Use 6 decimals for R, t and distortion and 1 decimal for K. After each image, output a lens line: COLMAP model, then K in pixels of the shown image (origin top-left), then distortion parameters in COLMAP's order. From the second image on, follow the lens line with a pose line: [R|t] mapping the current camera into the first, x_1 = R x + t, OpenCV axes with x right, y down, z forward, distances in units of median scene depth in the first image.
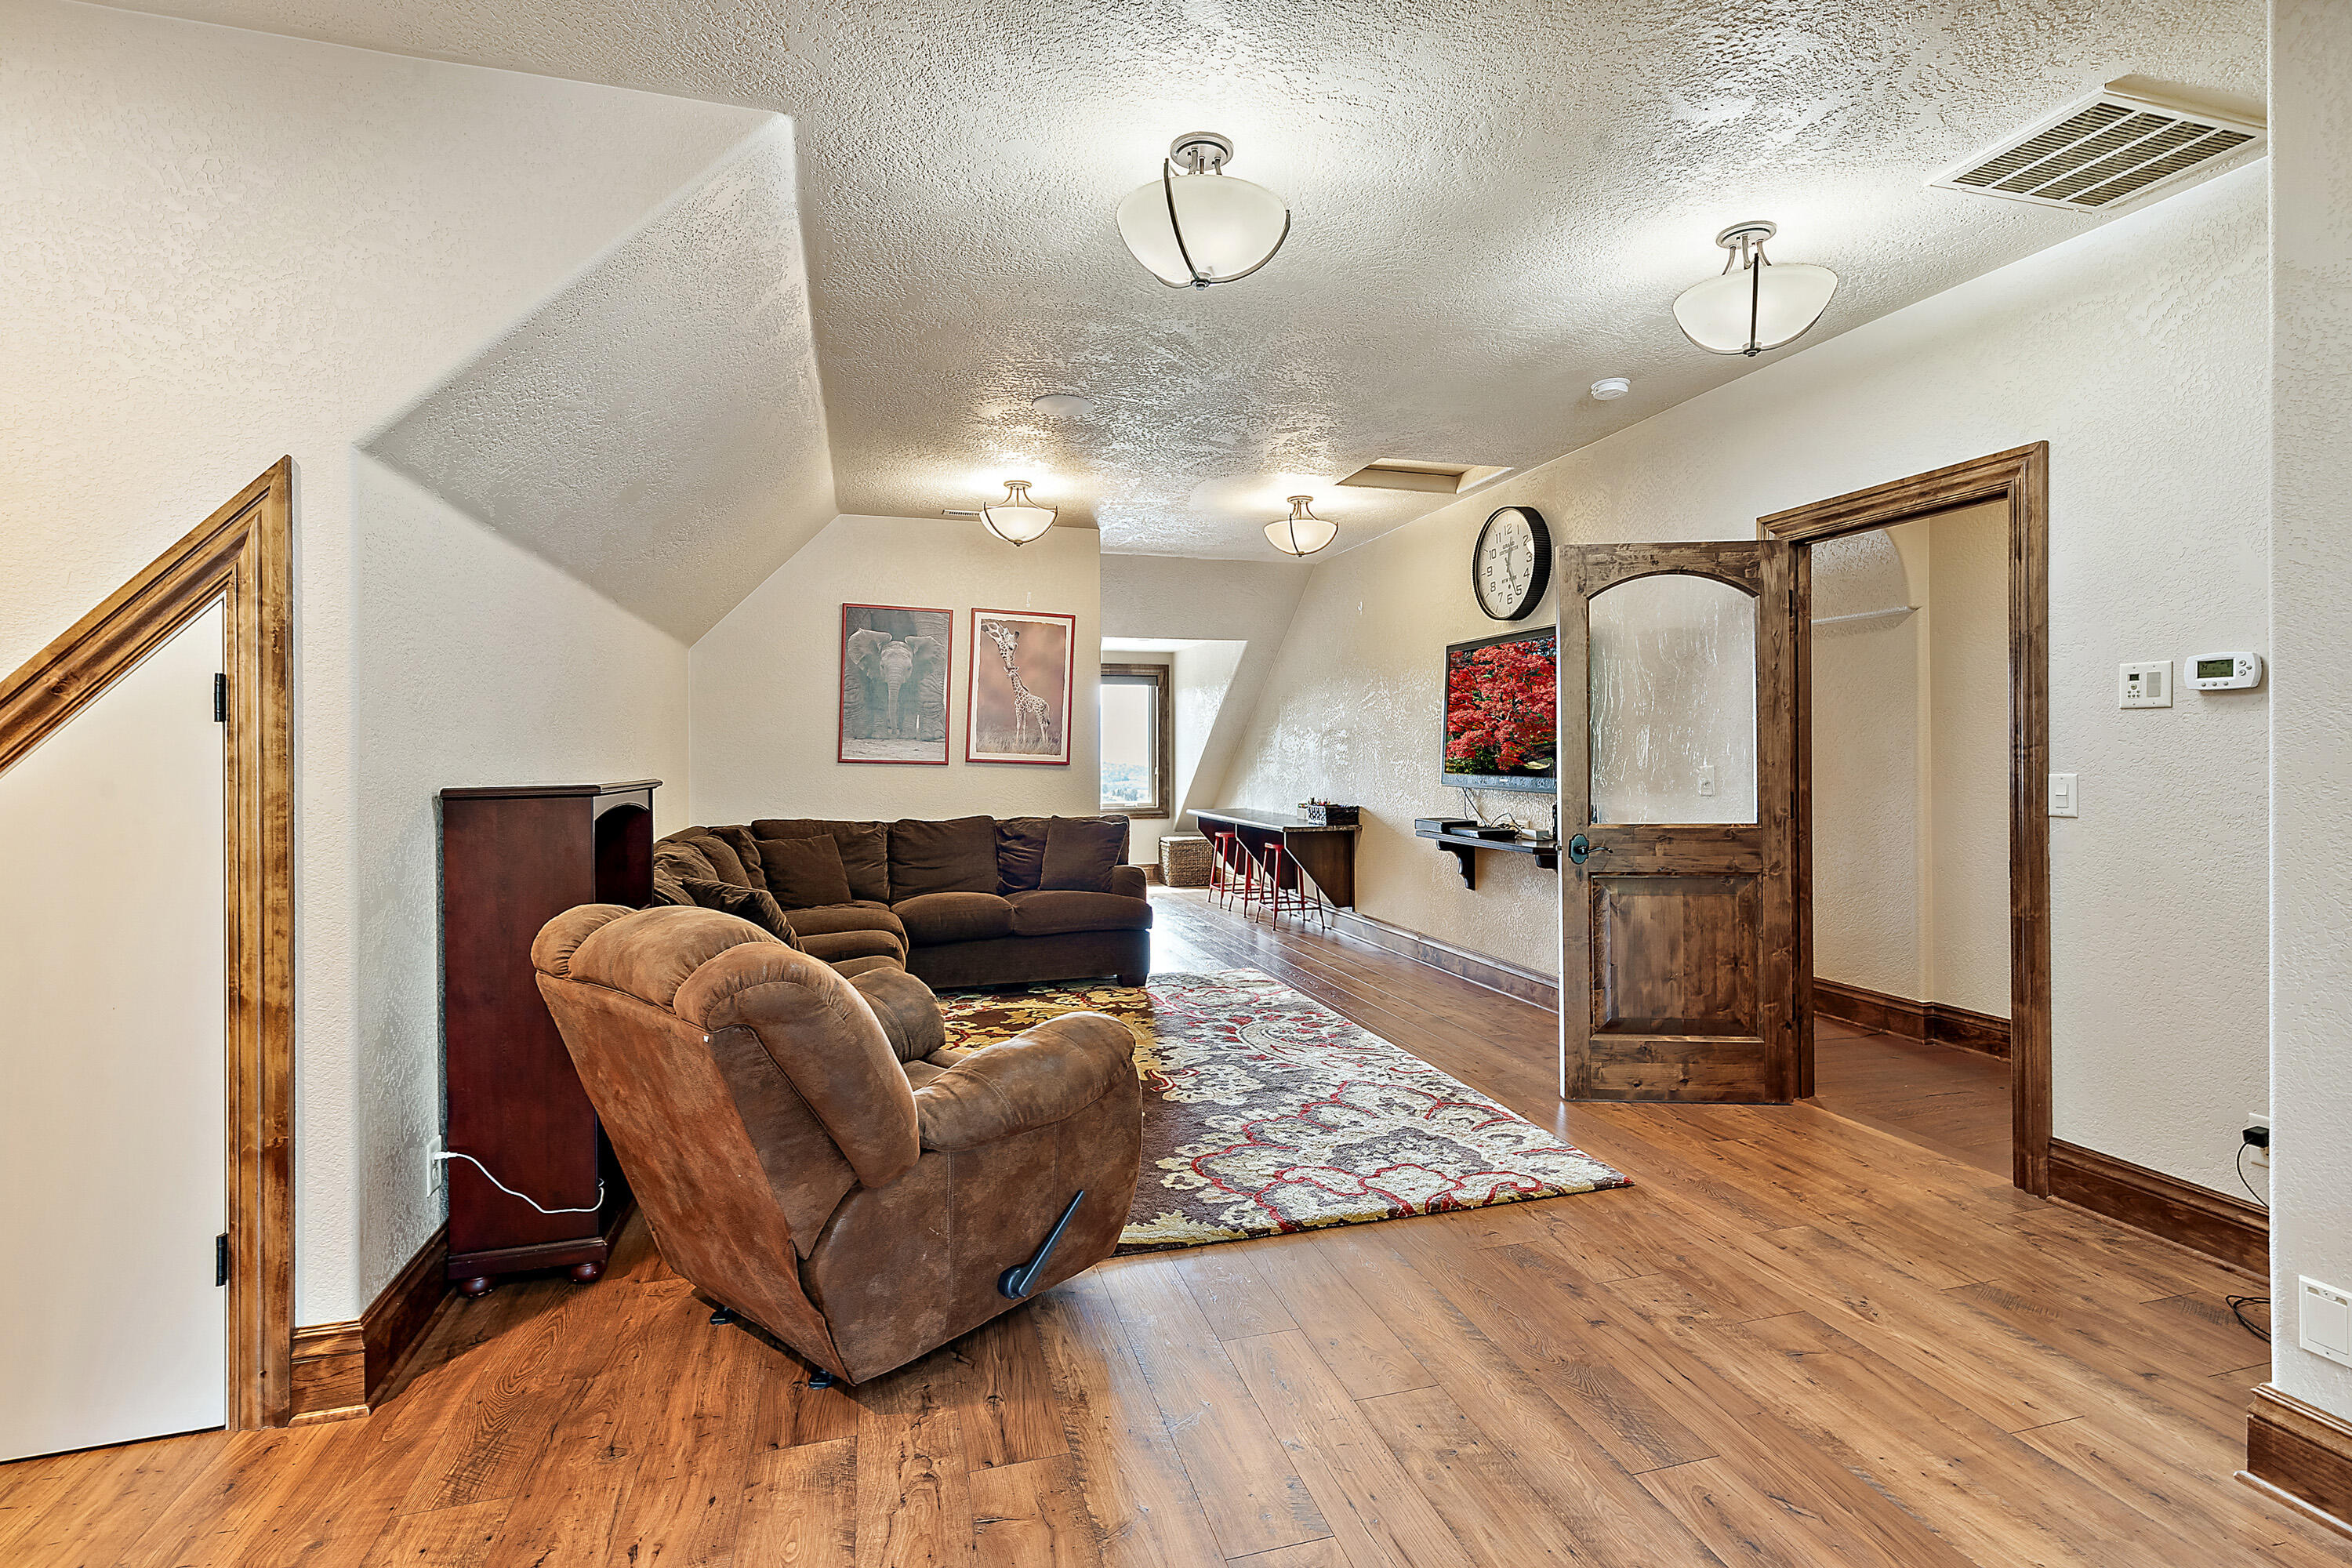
lens RADIAL K [[1092.1, 0, 1179.5], [0, 1092.1, 764.8], [0, 0, 1]] dist [0.001005, -0.000865]
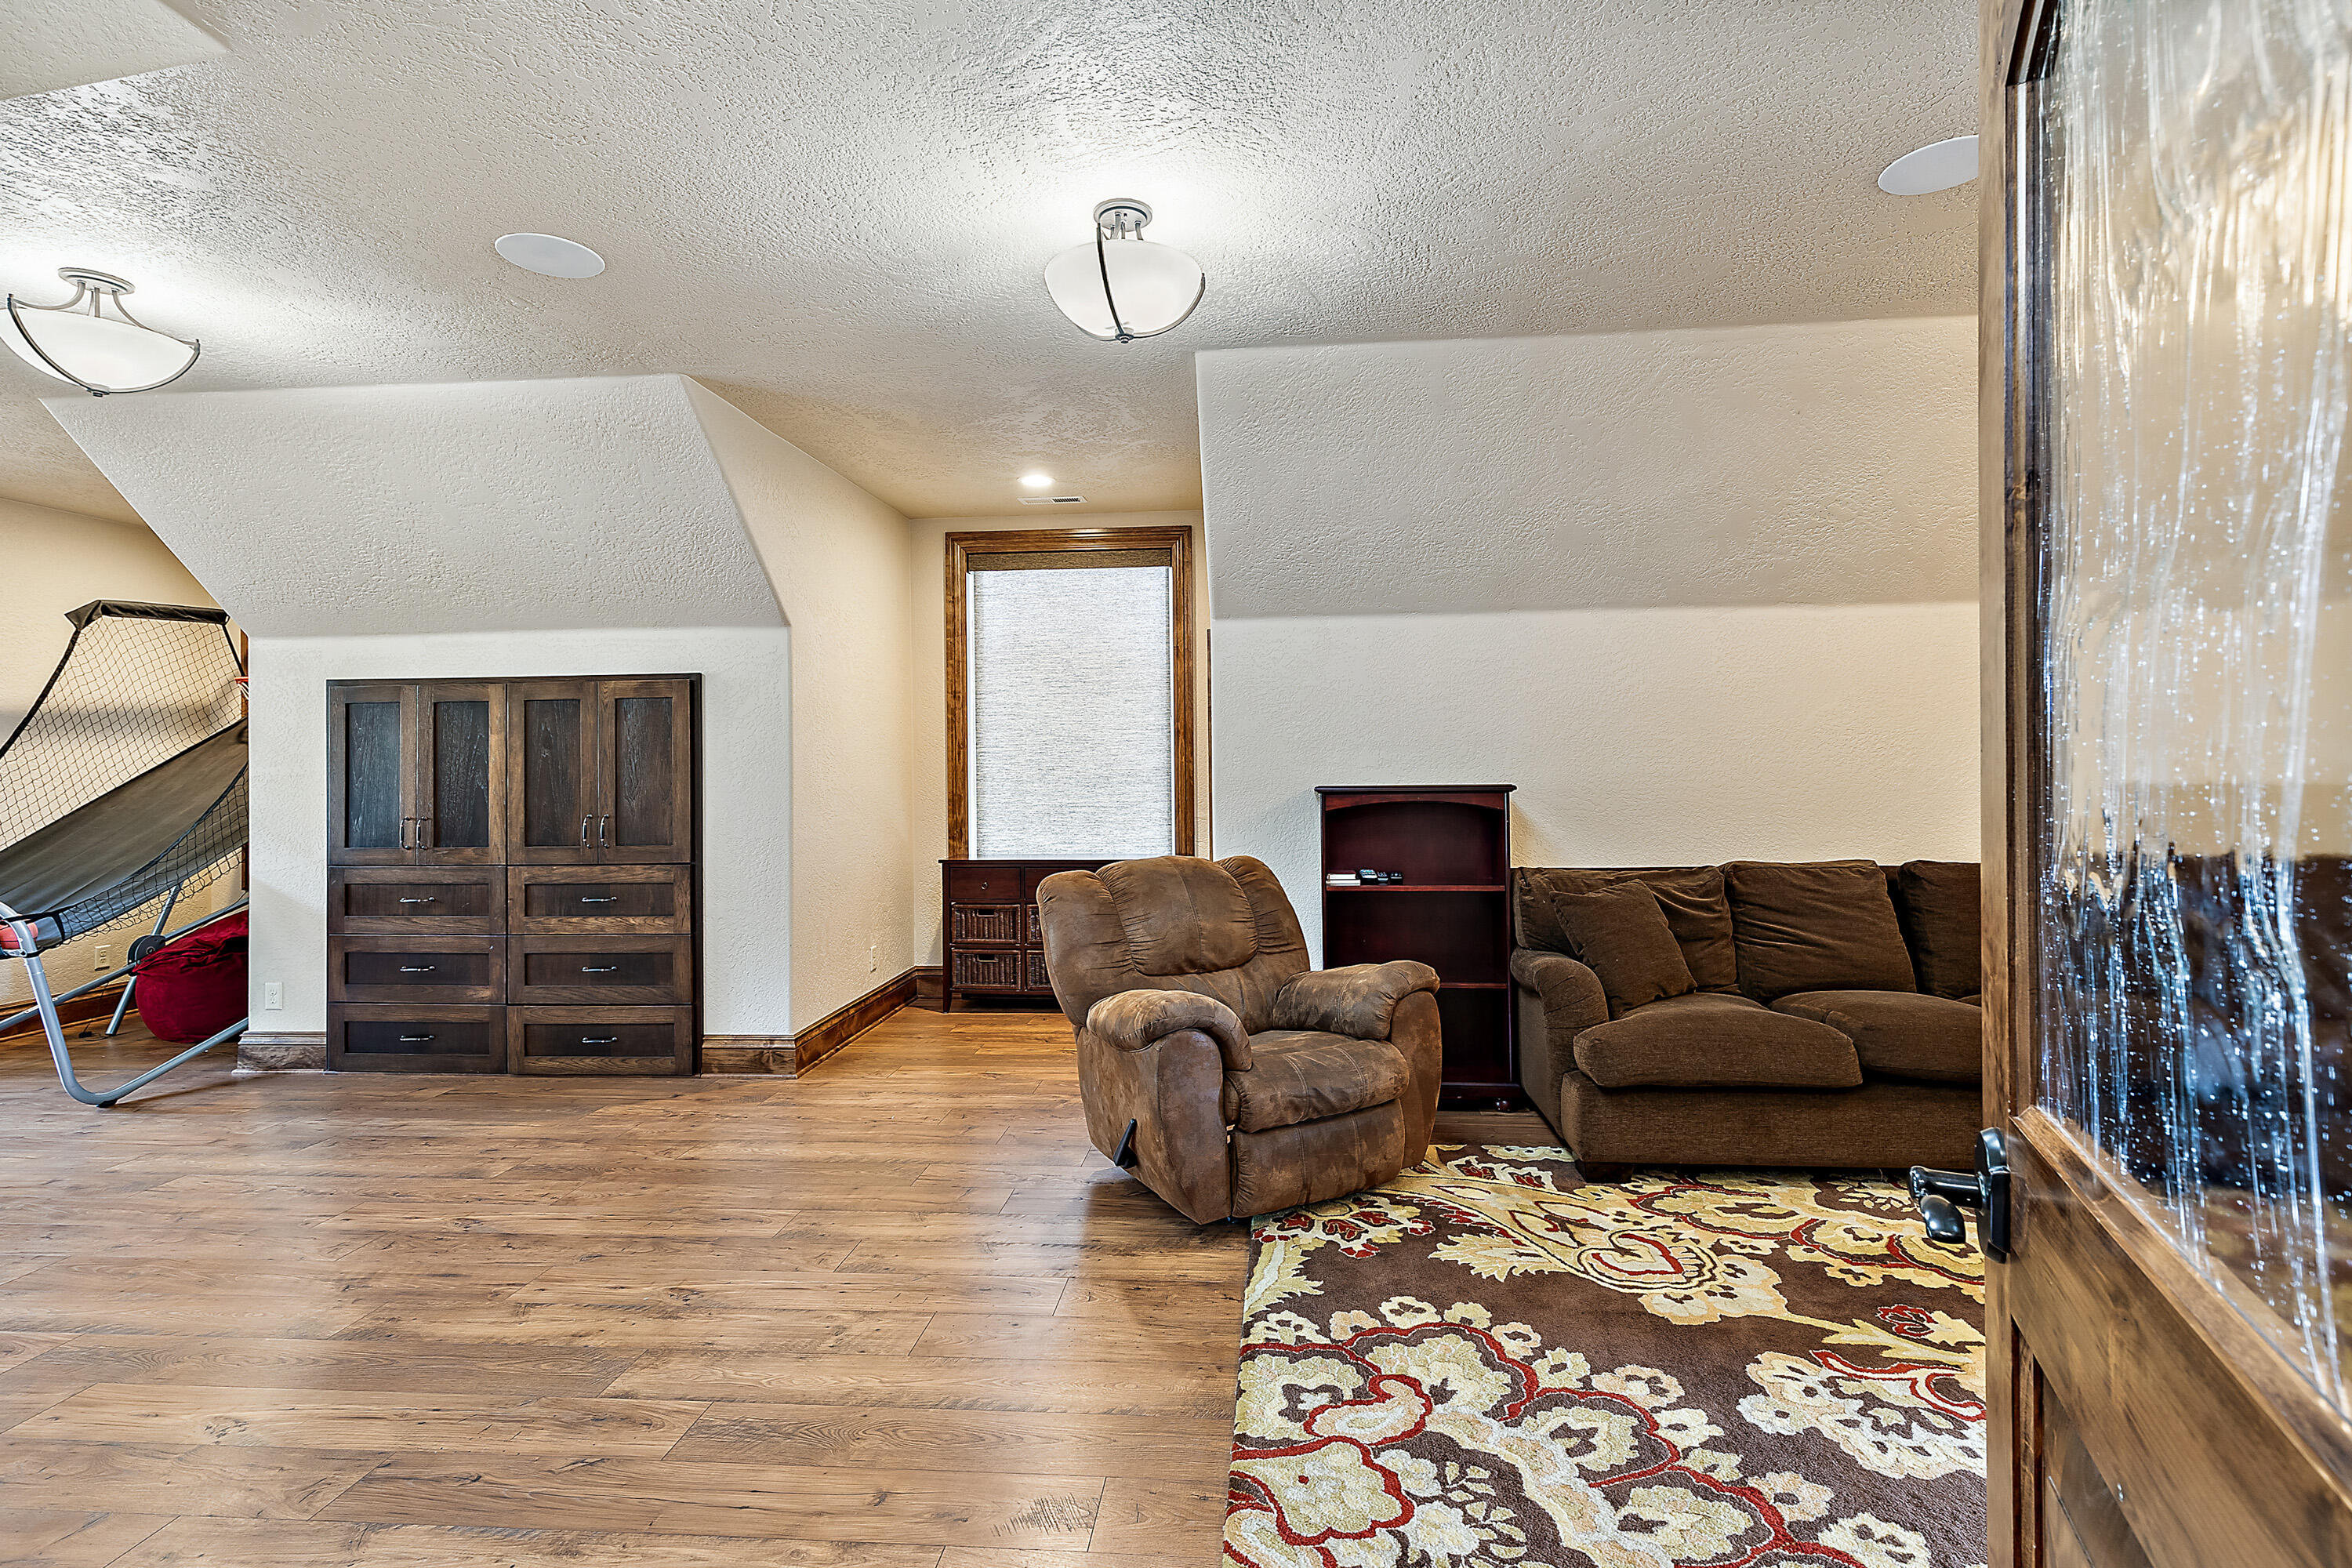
lens RADIAL K [[1092.1, 0, 1181.9], [0, 1092.1, 763.4], [0, 0, 1]] dist [0.001005, -0.000865]
pose [[-0.355327, 0.017566, -0.934577, 0.777952], [0.000246, 0.999825, 0.018699, -0.025050], [0.934742, 0.006414, -0.355269, 1.114568]]
